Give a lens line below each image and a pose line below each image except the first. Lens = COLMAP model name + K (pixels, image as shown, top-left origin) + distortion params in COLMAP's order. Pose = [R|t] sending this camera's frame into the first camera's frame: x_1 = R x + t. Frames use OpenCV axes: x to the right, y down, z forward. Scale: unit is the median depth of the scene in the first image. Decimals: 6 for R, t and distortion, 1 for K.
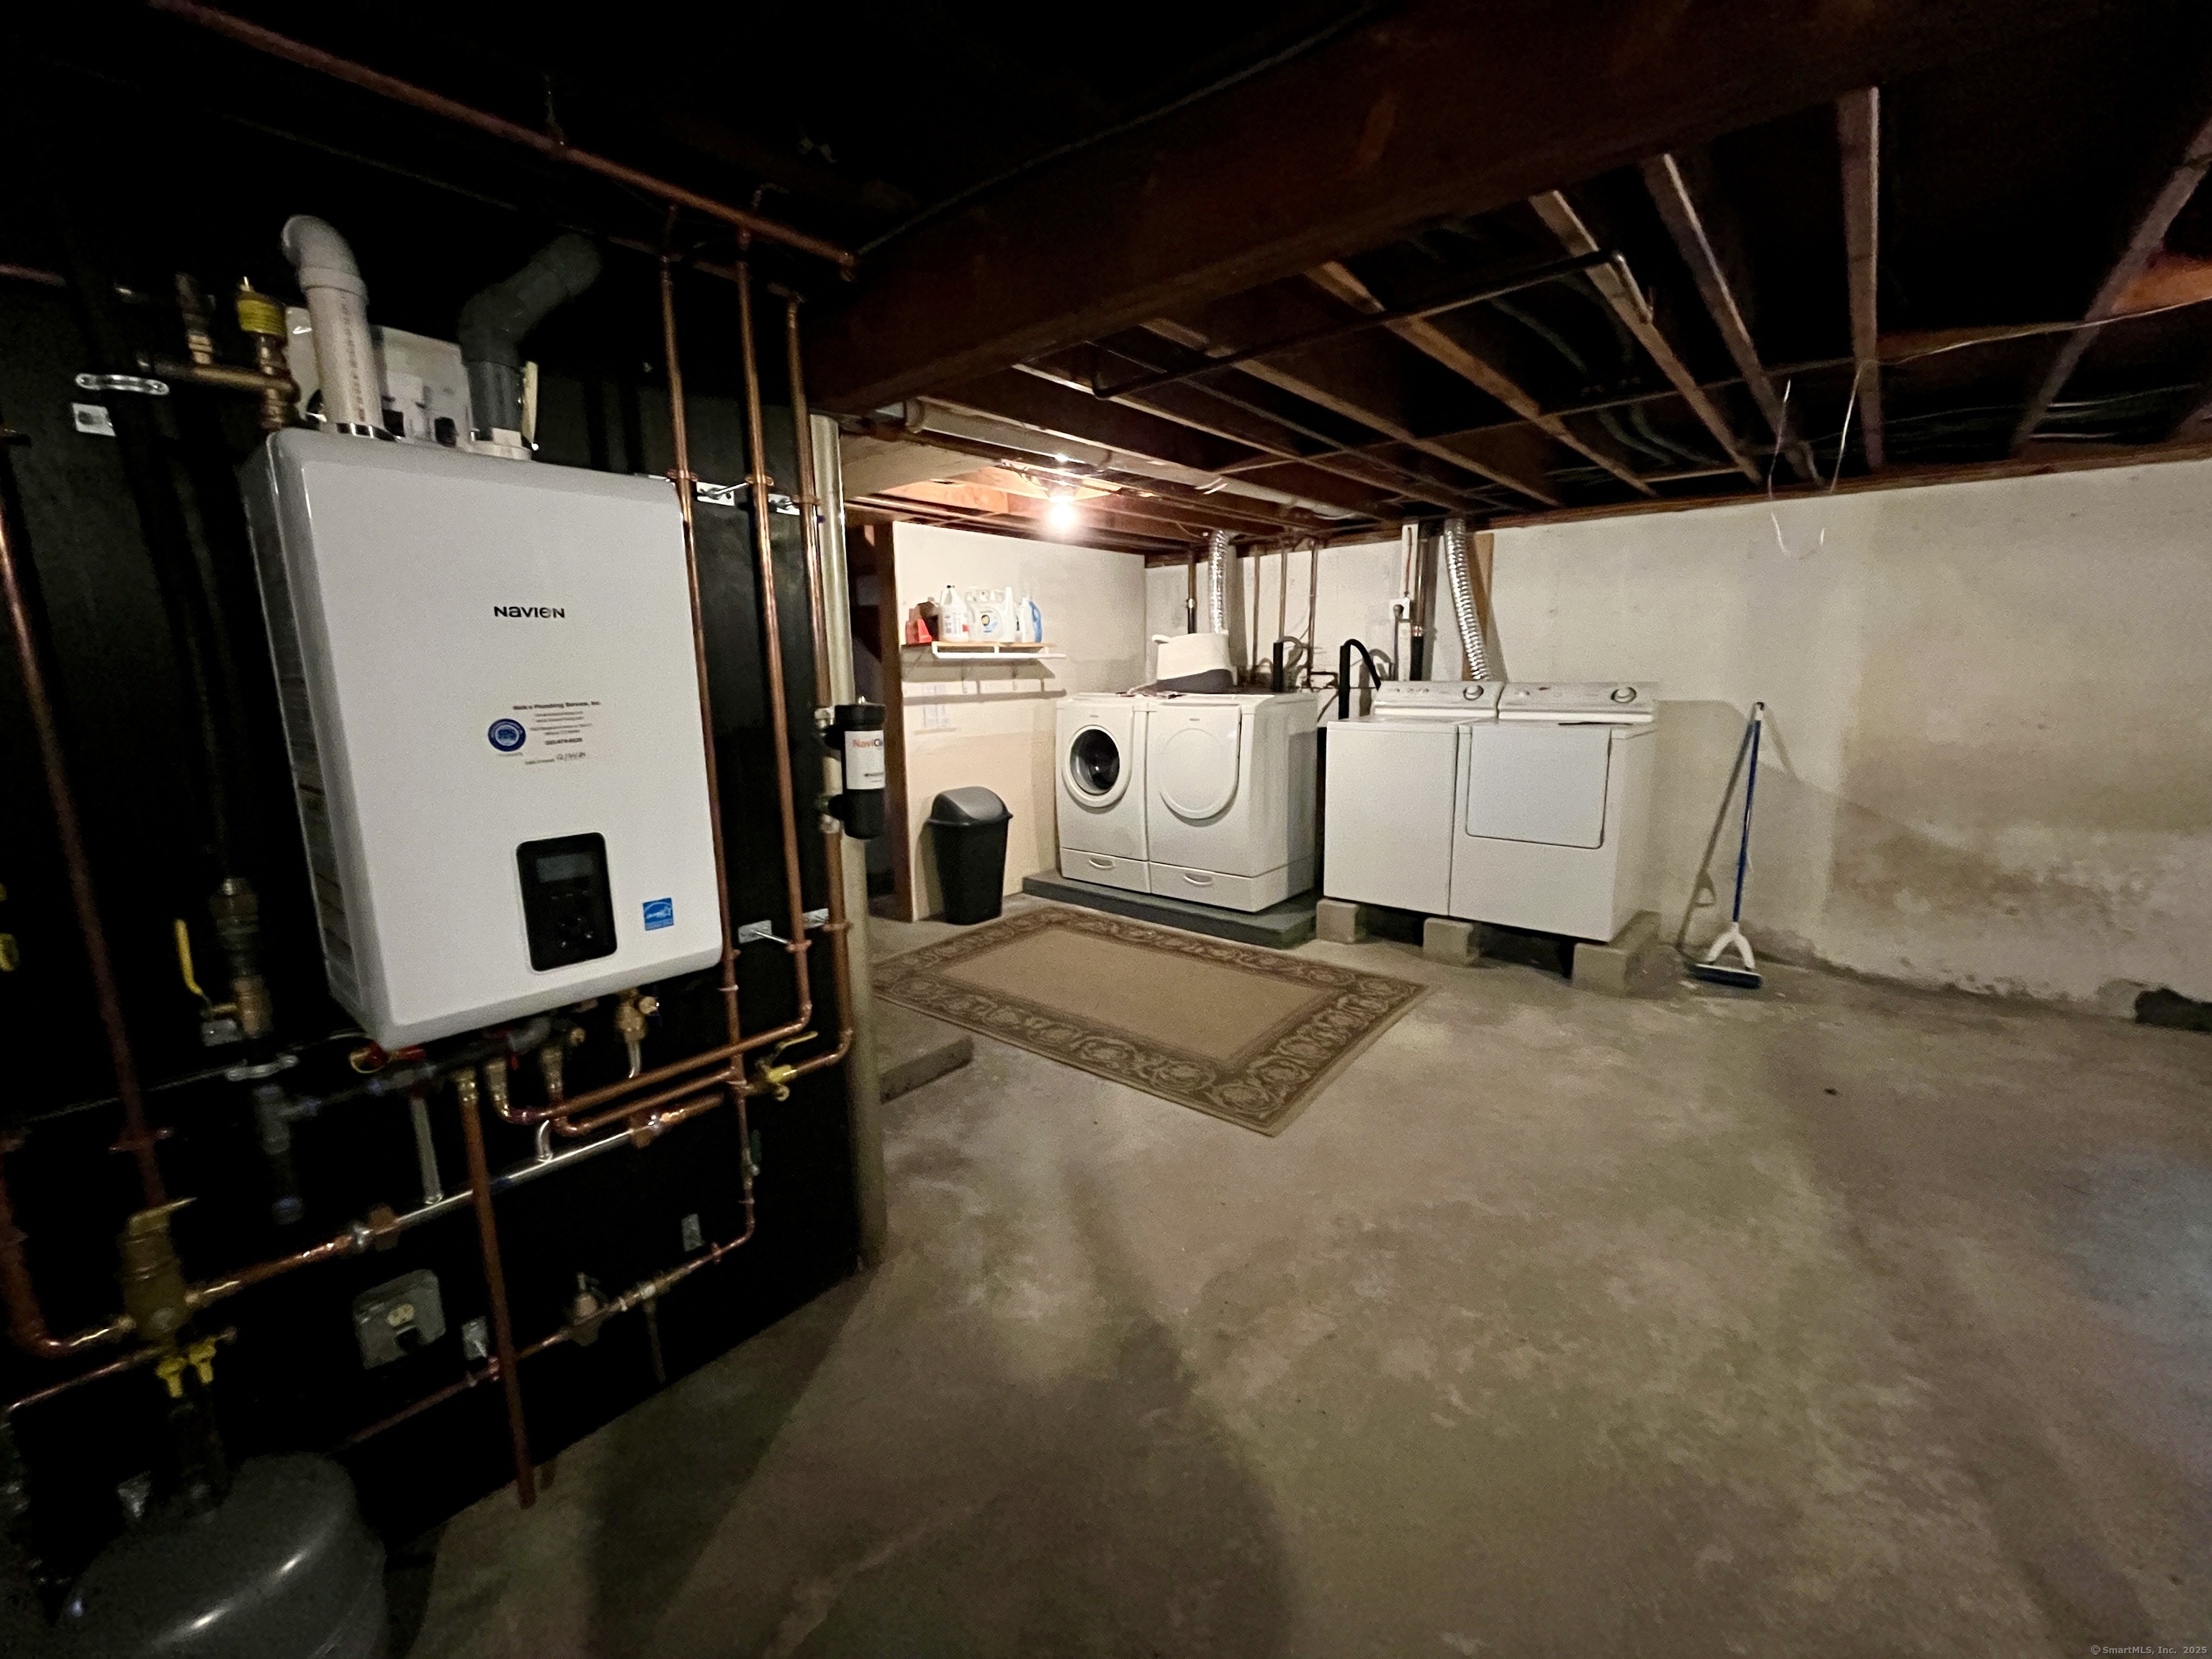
lens RADIAL K [[892.5, 0, 1109.4], [0, 892.5, 826.0], [0, 0, 1]] dist [-0.000765, -0.000714]
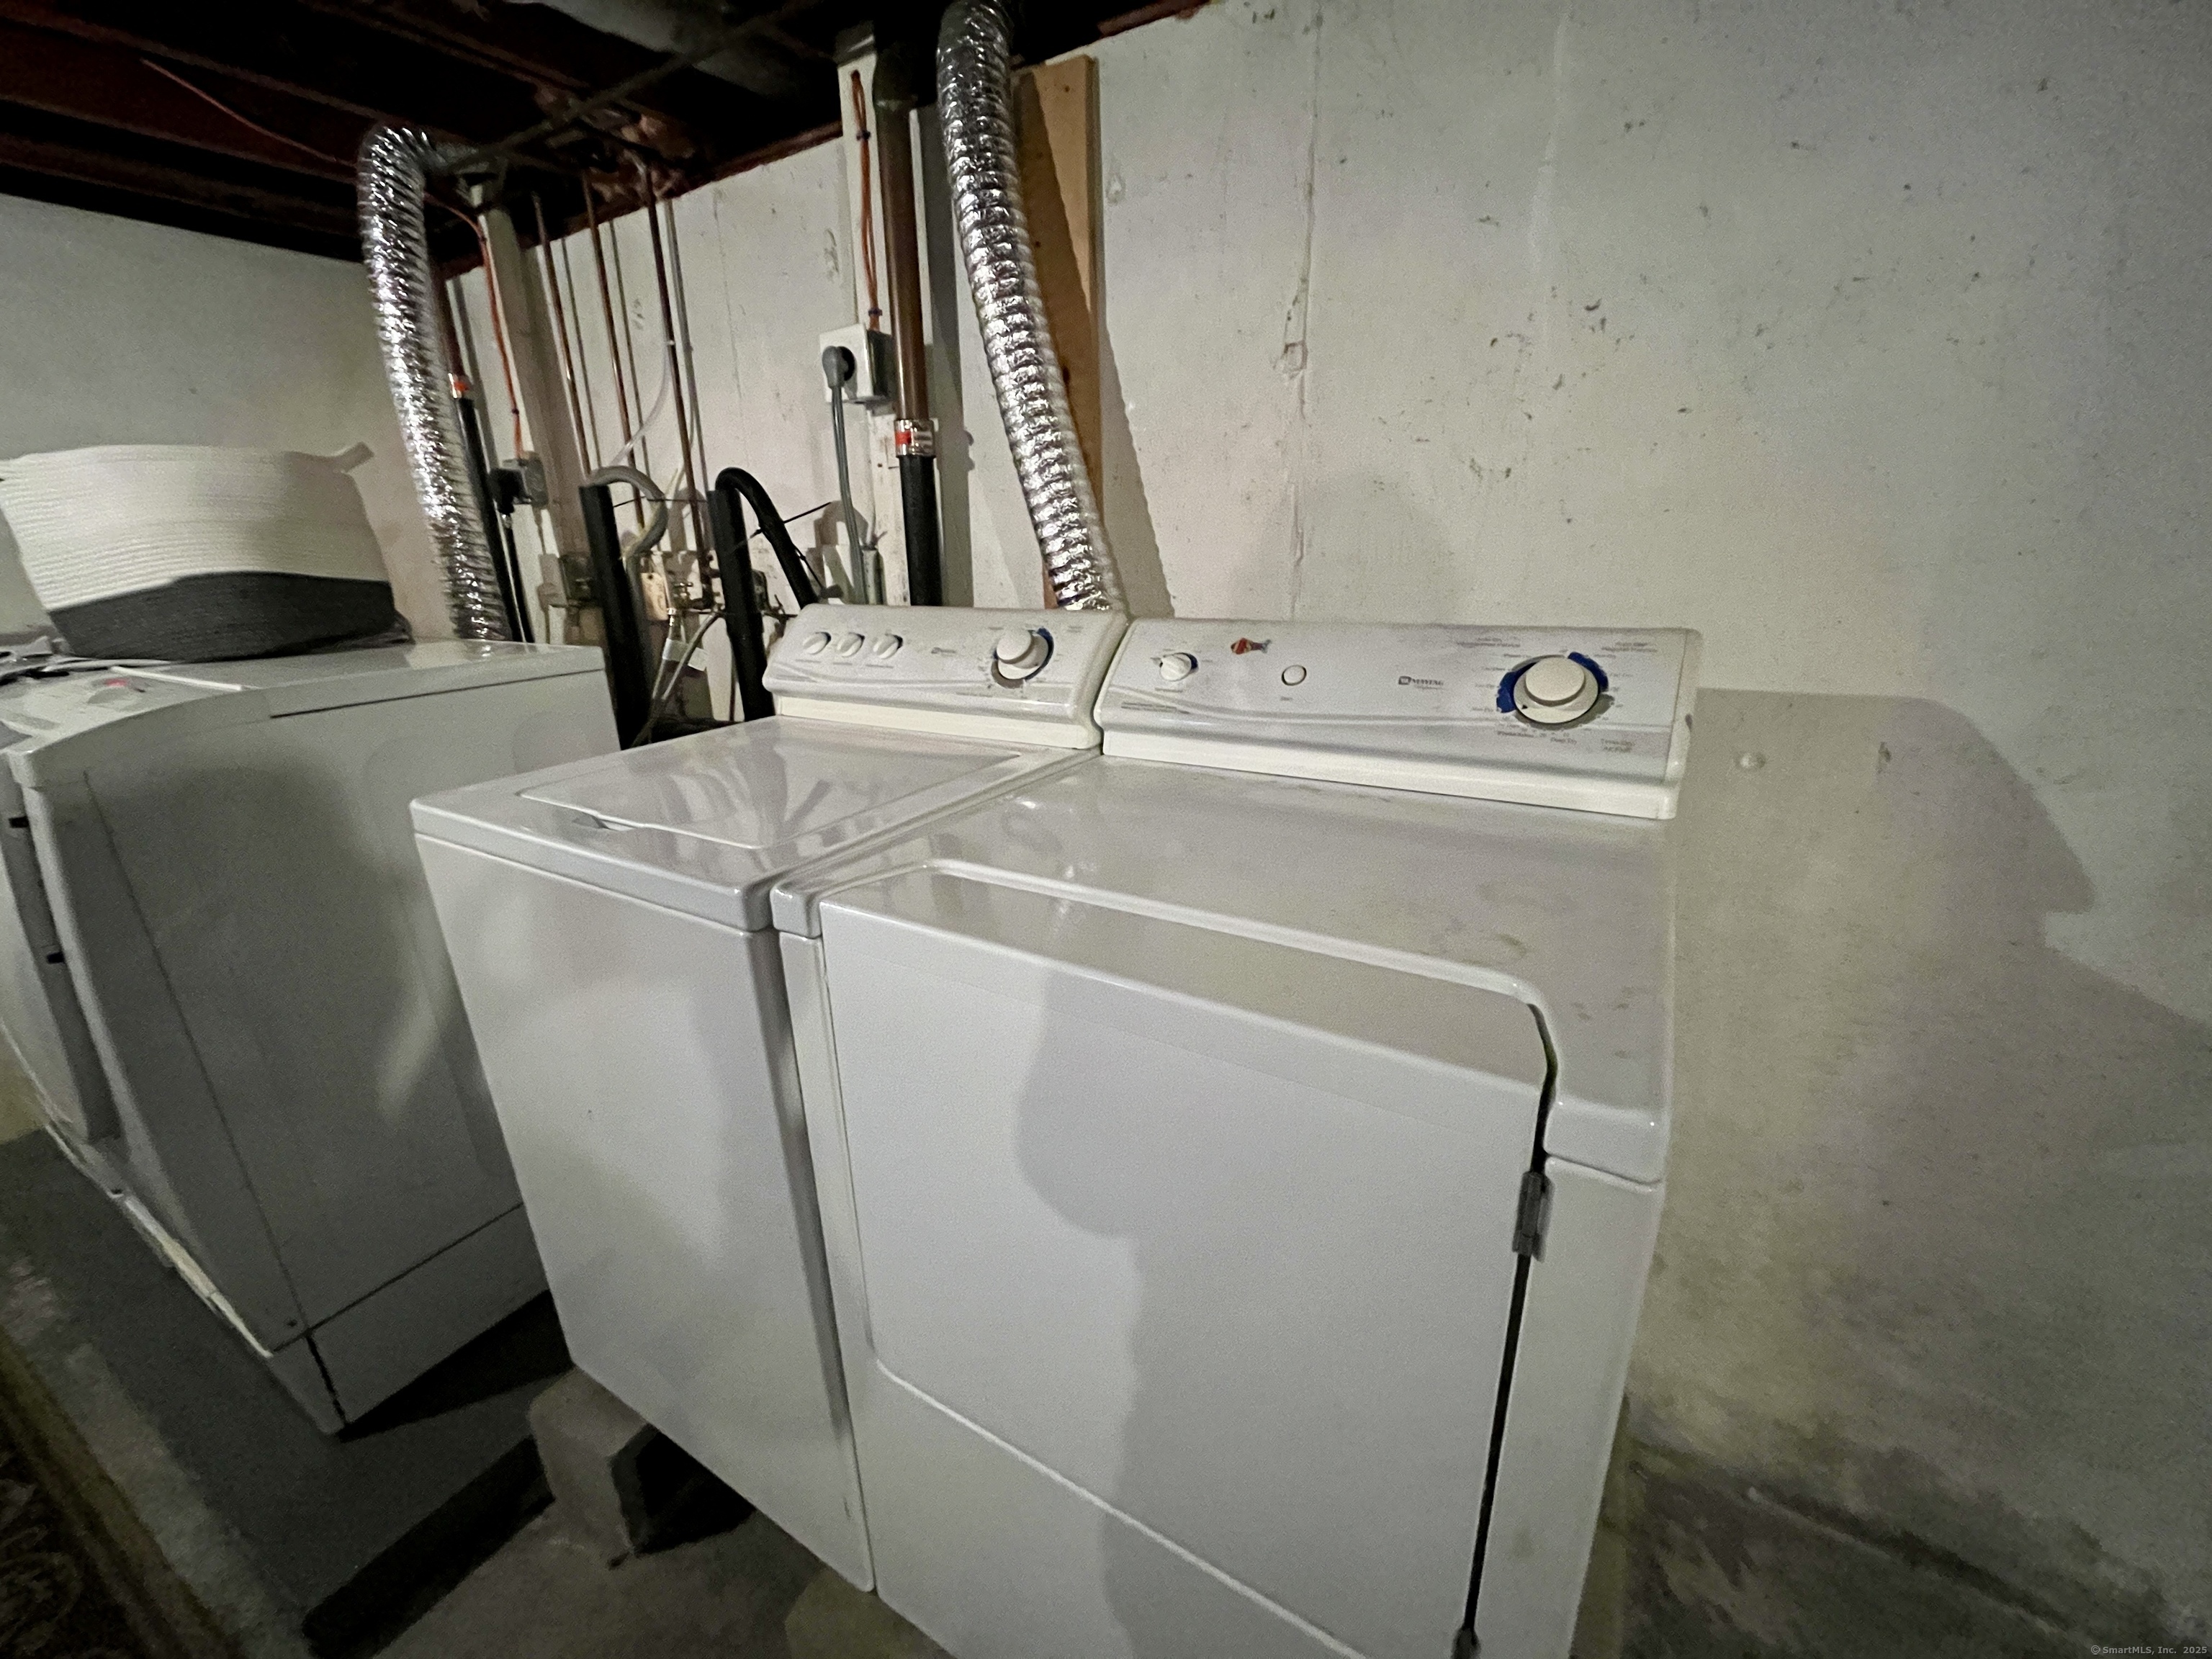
lens RADIAL K [[892.5, 0, 1109.4], [0, 892.5, 826.0], [0, 0, 1]] dist [-0.000765, -0.000714]
pose [[0.988954, -0.050501, 0.139355, 0.367390], [0.032603, 0.991258, 0.127845, -0.122667], [-0.144593, -0.121890, 0.981955, 0.671760]]
